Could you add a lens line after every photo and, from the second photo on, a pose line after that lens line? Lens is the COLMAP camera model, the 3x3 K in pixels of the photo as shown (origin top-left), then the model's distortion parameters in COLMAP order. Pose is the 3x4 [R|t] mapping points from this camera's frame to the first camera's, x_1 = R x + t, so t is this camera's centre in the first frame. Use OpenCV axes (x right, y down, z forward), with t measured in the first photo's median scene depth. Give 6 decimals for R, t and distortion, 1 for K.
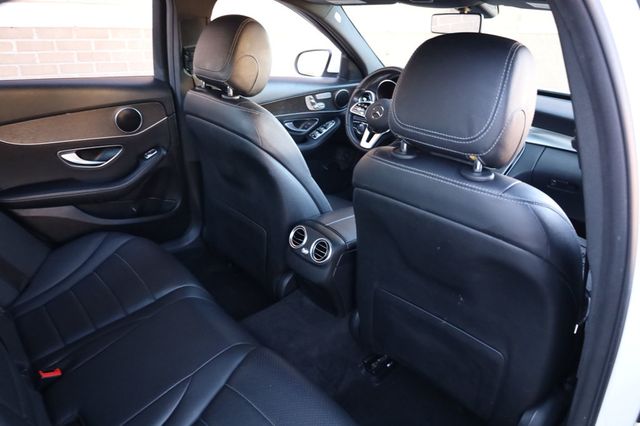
lens RADIAL K [[439.6, 0, 320.0], [0, 439.6, 213.0], [0, 0, 1]] dist [-0.007799, -0.001315]
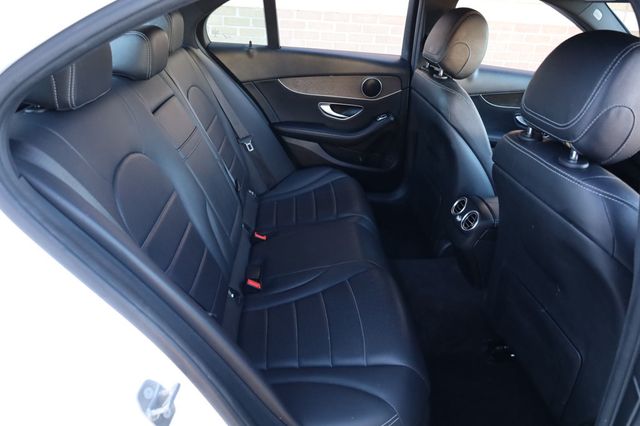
lens RADIAL K [[439.6, 0, 320.0], [0, 439.6, 213.0], [0, 0, 1]] dist [-0.007799, -0.001315]
pose [[0.781738, 0.287527, -0.553365, 0.285521], [-0.279154, 0.954838, 0.101770, 0.053629], [0.557636, 0.074917, 0.826698, -0.126958]]
